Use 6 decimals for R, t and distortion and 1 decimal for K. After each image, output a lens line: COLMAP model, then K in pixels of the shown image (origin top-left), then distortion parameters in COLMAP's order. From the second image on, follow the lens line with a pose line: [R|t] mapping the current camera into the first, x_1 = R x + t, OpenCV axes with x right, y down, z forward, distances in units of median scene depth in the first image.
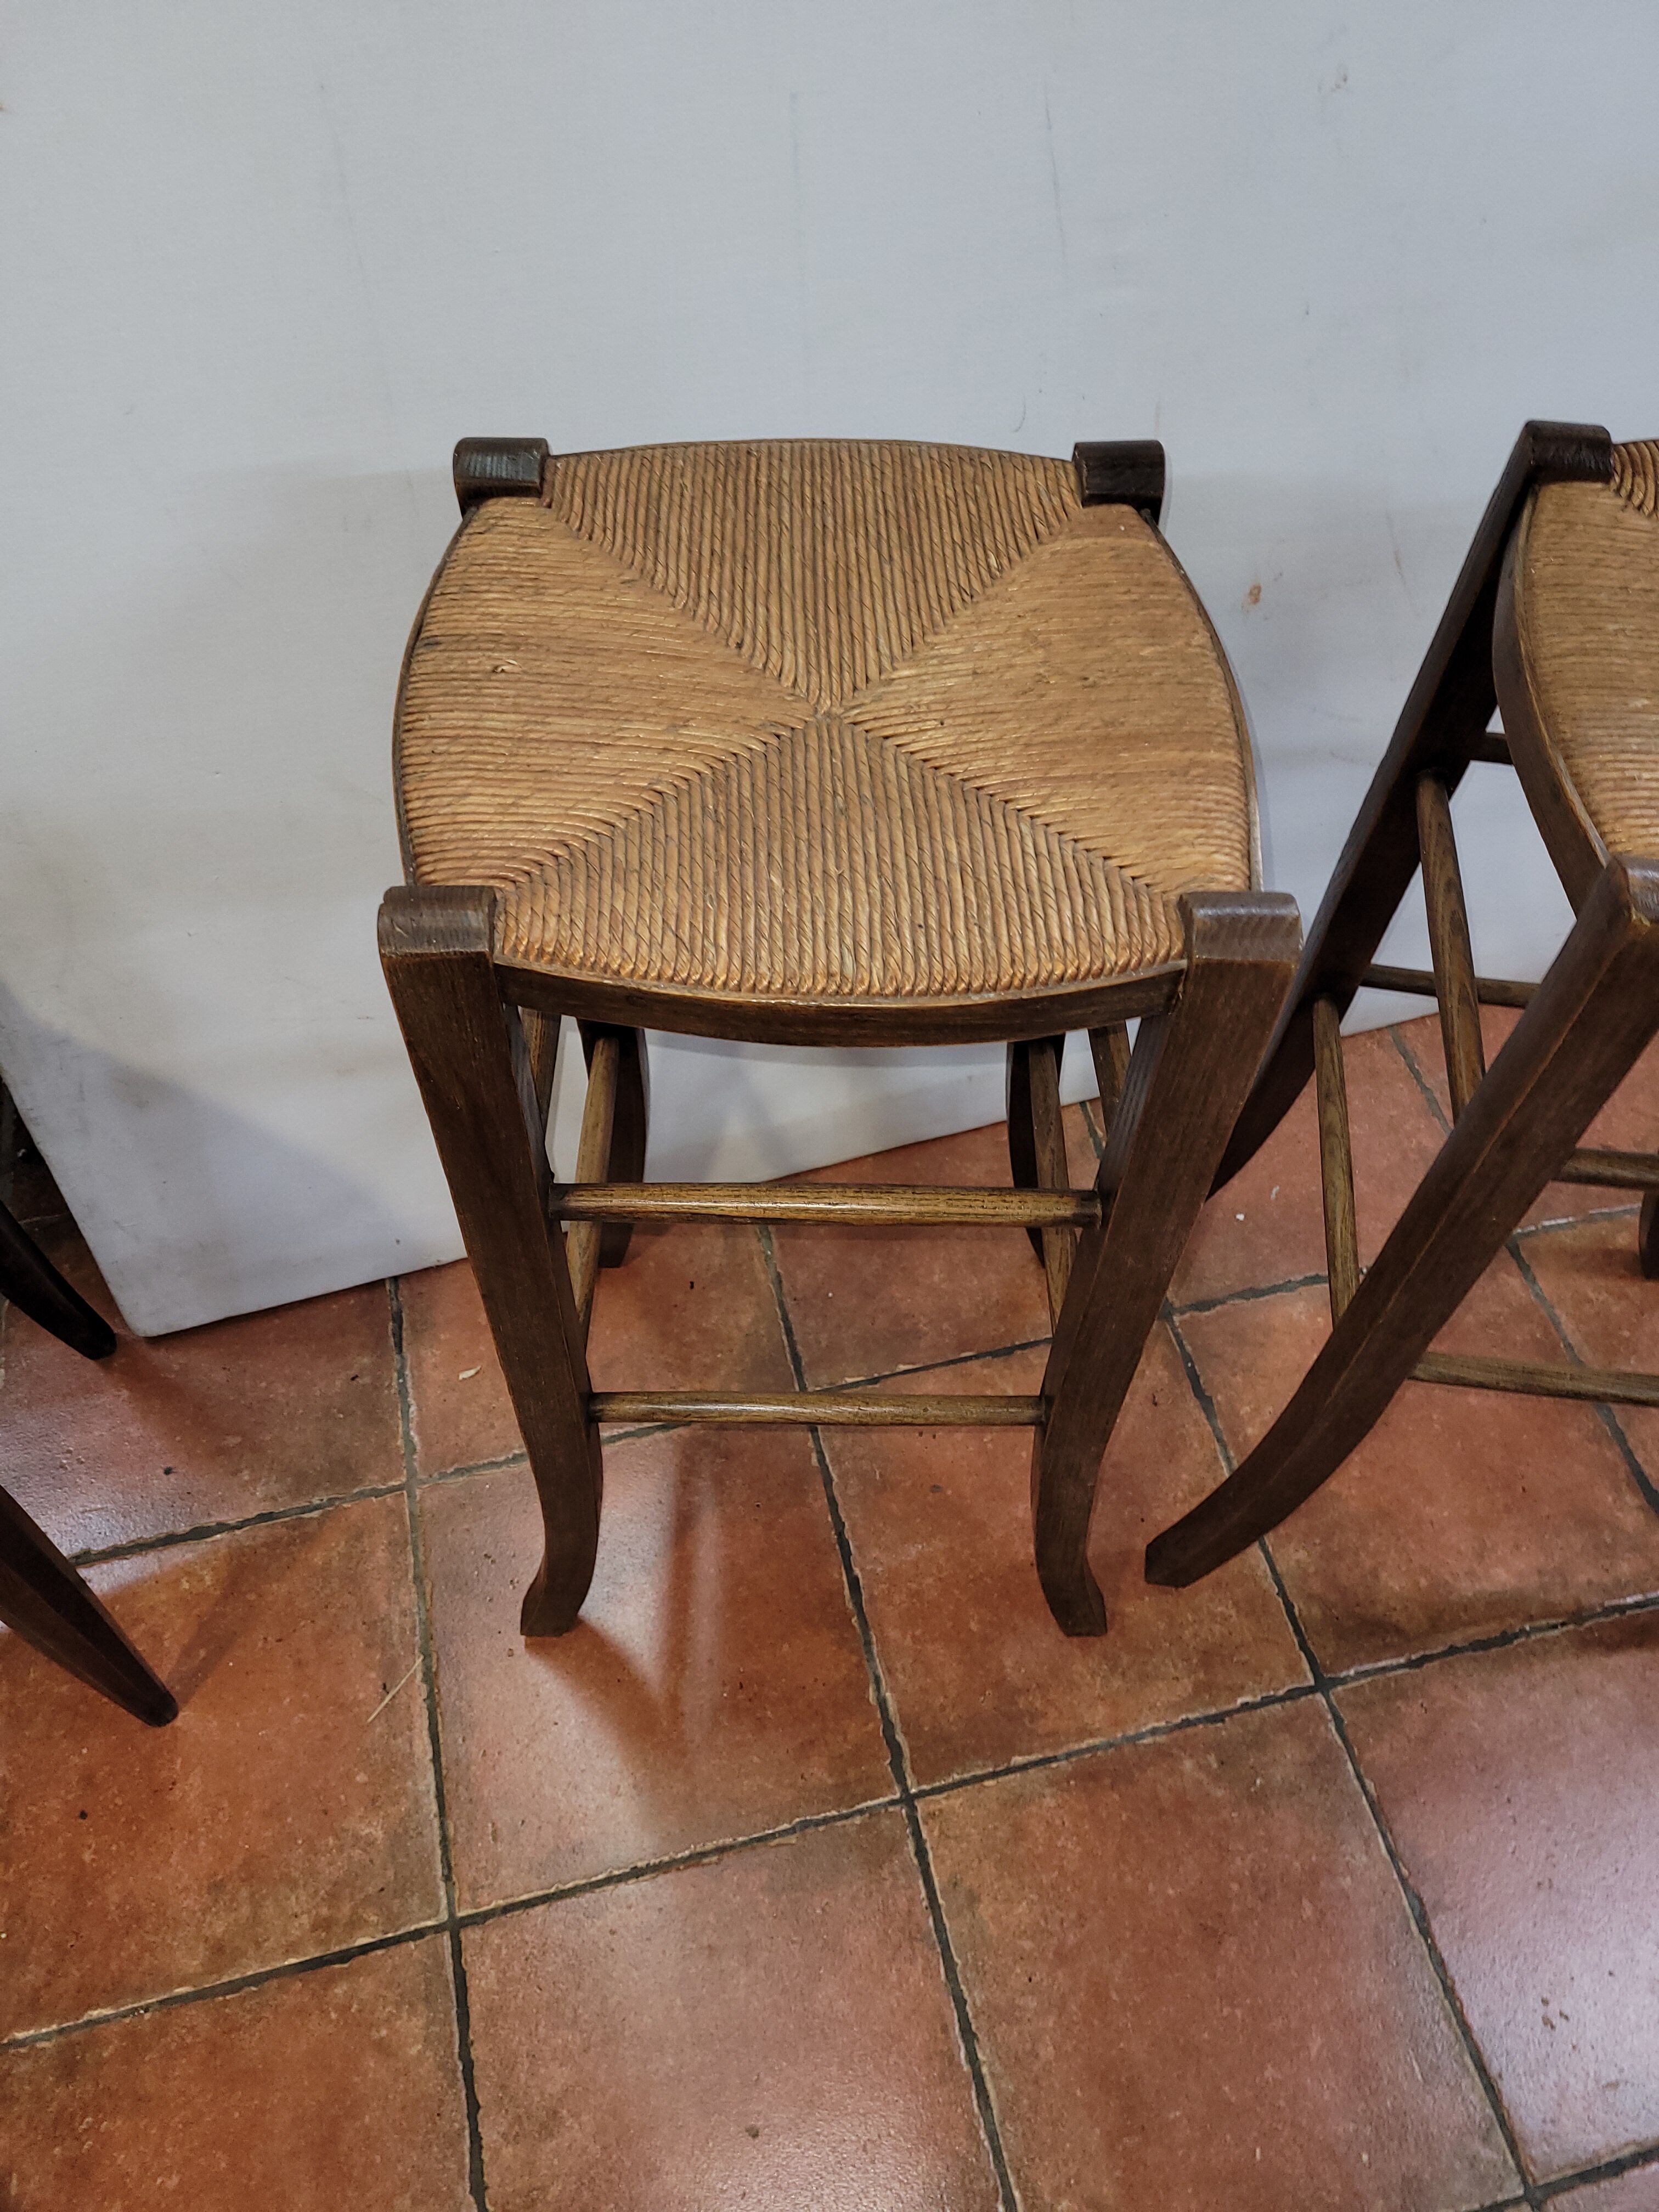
lens RADIAL K [[1651.8, 0, 850.9], [0, 1651.8, 1060.7], [0, 0, 1]] dist [0.057077, -0.048368]
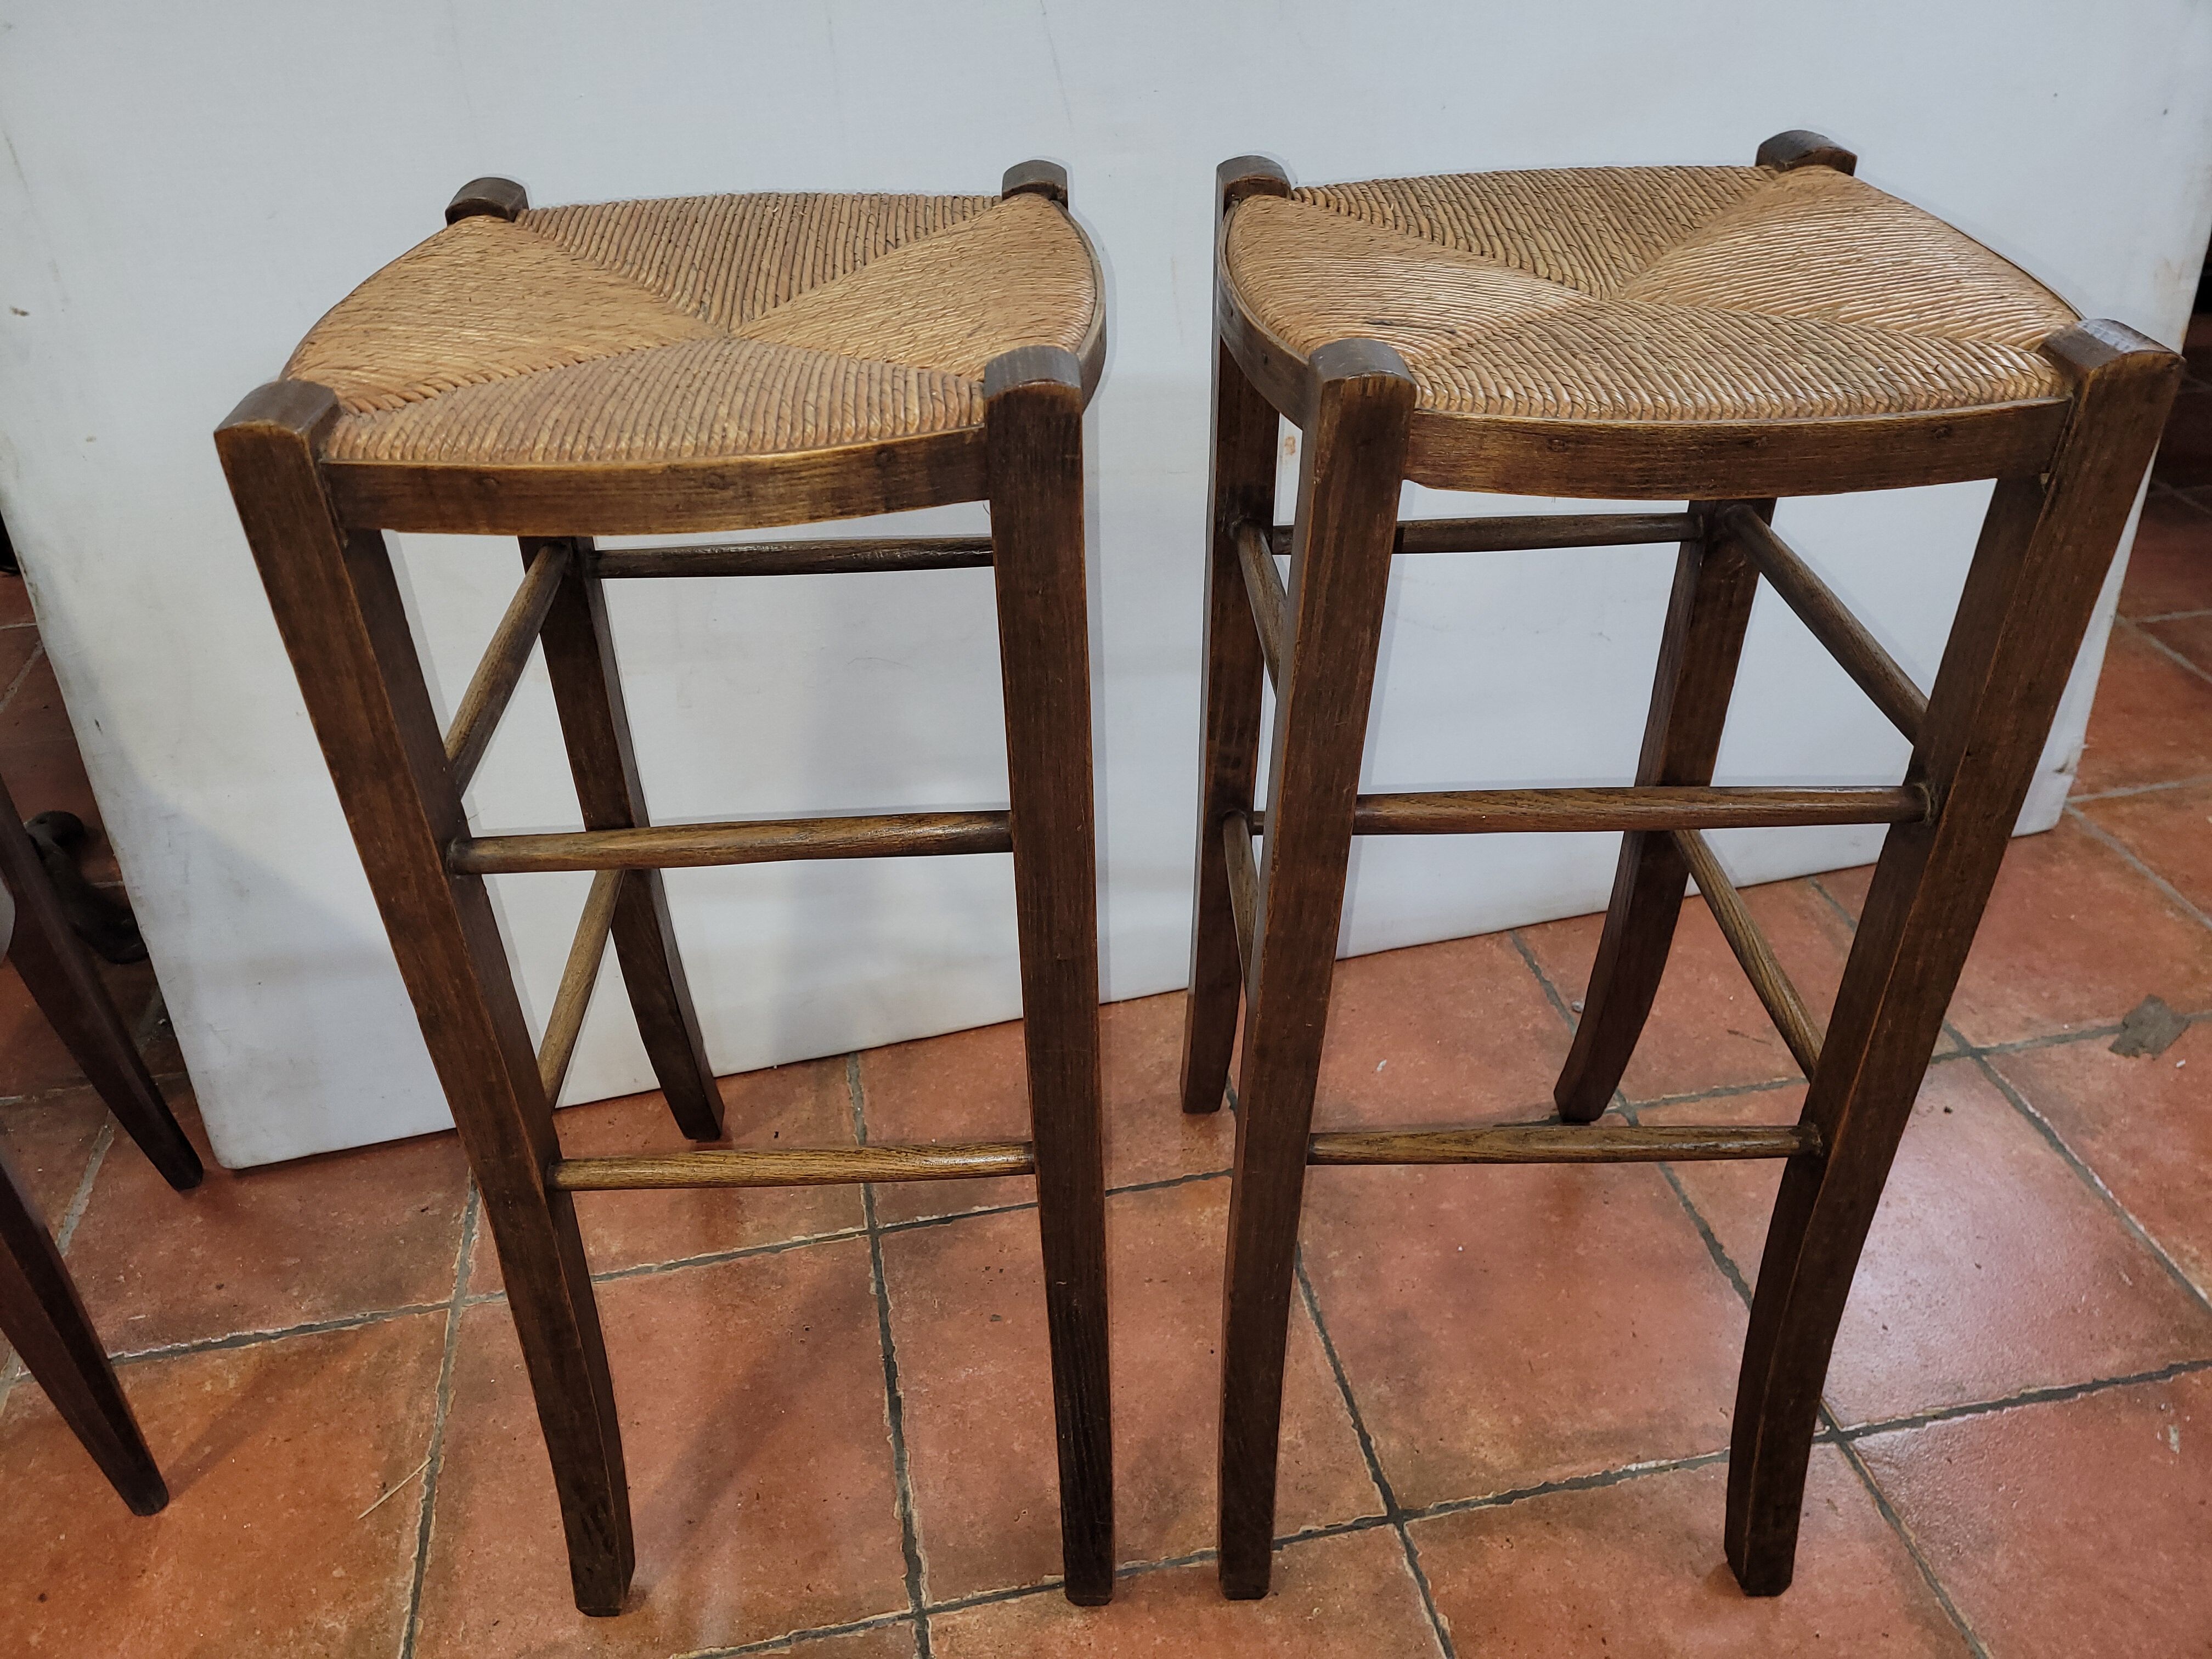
lens RADIAL K [[1651.8, 0, 1066.9], [0, 1651.8, 836.5], [0, 0, 1]] dist [0.057077, -0.048368]
pose [[0.996790, -0.004640, -0.079922, 0.182126], [-0.019937, 0.952479, -0.303952, 0.306634], [0.077535, 0.304569, 0.949329, 0.022826]]
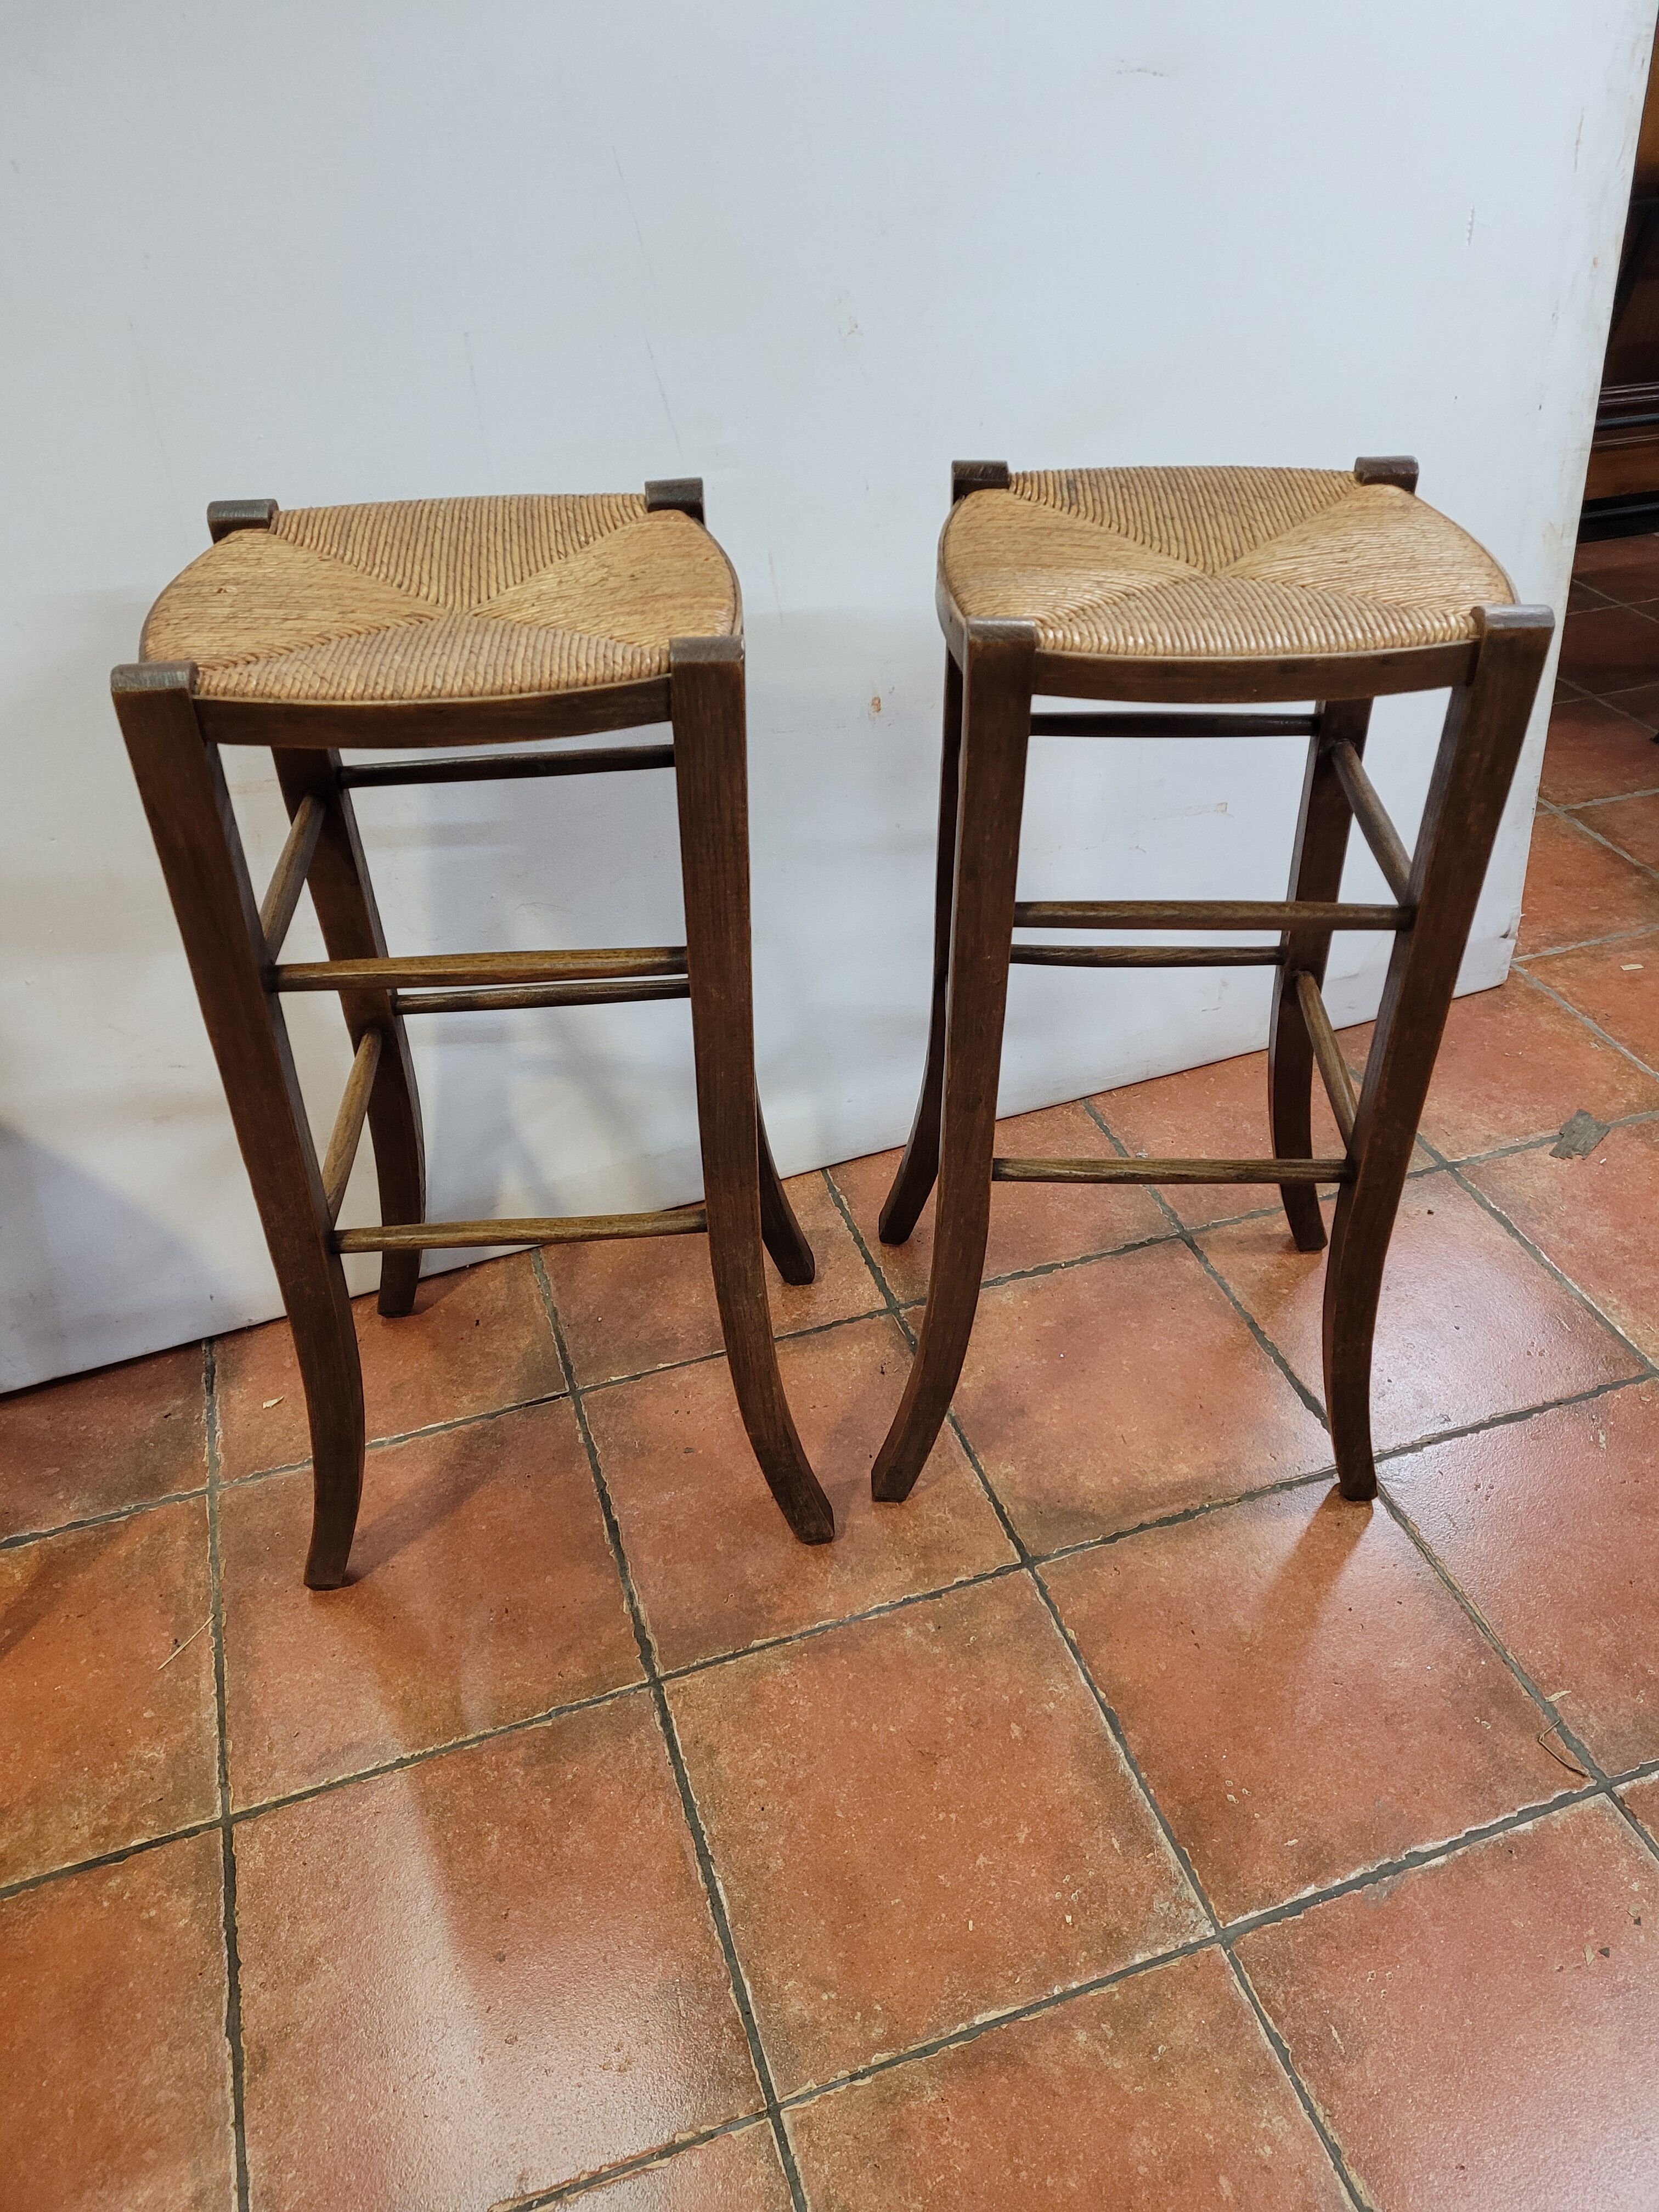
lens RADIAL K [[1651.8, 0, 856.9], [0, 1651.8, 1067.2], [0, 0, 1]] dist [0.057077, -0.048368]
pose [[0.995575, -0.078741, 0.051289, 0.138240], [0.090433, 0.951167, -0.295133, 0.382251], [-0.025545, 0.298465, 0.954079, -0.168018]]
